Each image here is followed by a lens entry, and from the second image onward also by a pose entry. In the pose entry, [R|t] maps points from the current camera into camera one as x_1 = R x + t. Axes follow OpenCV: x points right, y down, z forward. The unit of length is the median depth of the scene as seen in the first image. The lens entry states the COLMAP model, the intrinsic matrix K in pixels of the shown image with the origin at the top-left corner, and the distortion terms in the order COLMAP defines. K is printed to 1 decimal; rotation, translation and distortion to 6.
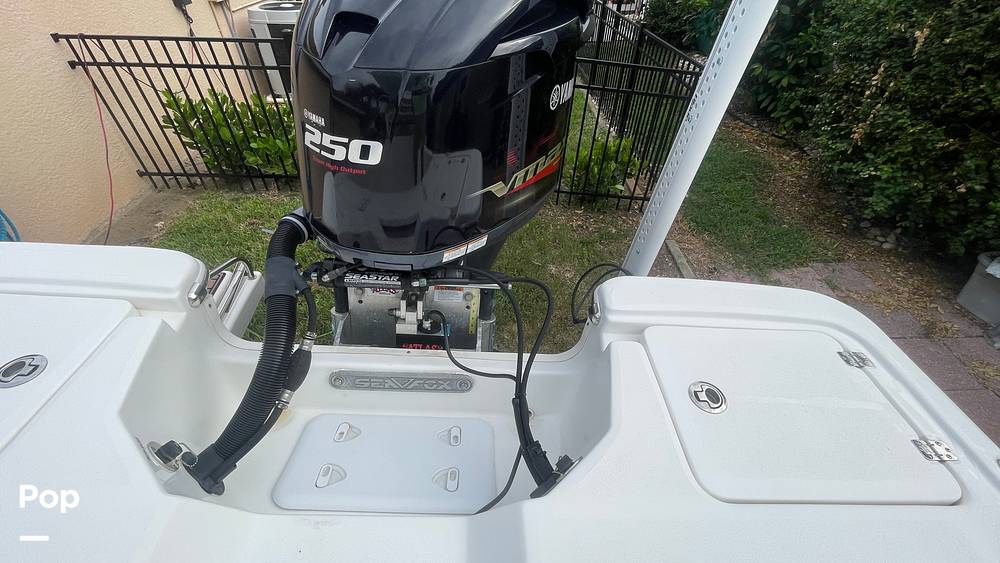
lens RADIAL K [[397.4, 0, 500.6], [0, 397.4, 289.0], [0, 0, 1]] dist [-0.001301, 0.000419]
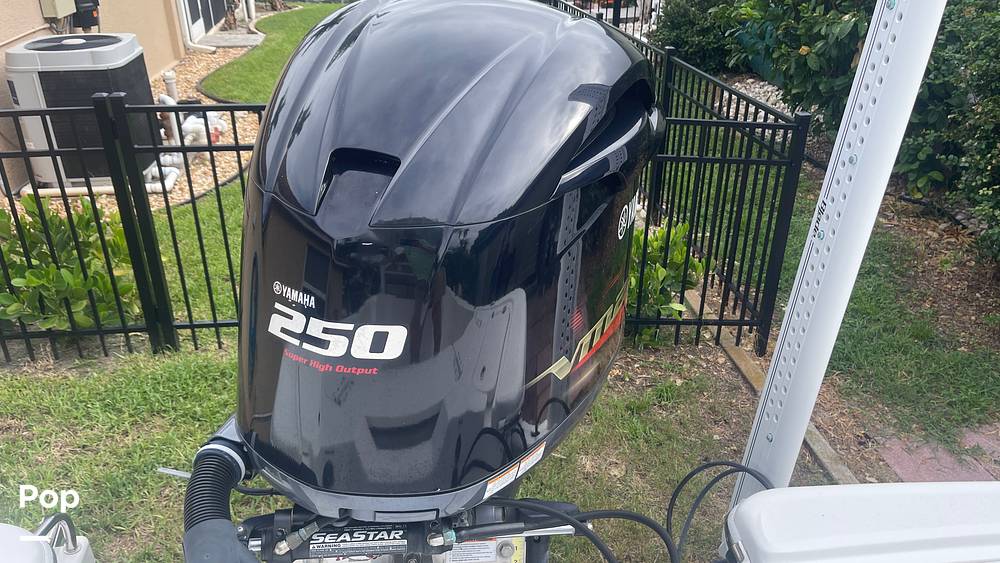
lens RADIAL K [[757.5, 0, 500.0], [0, 757.5, 281.5], [0, 0, 1]] dist [0.081160, -0.131772]
pose [[0.992706, -0.069149, 0.098759, -0.188160], [0.093027, 0.960397, -0.262646, -0.069159], [-0.076686, 0.269917, 0.959825, -0.165085]]
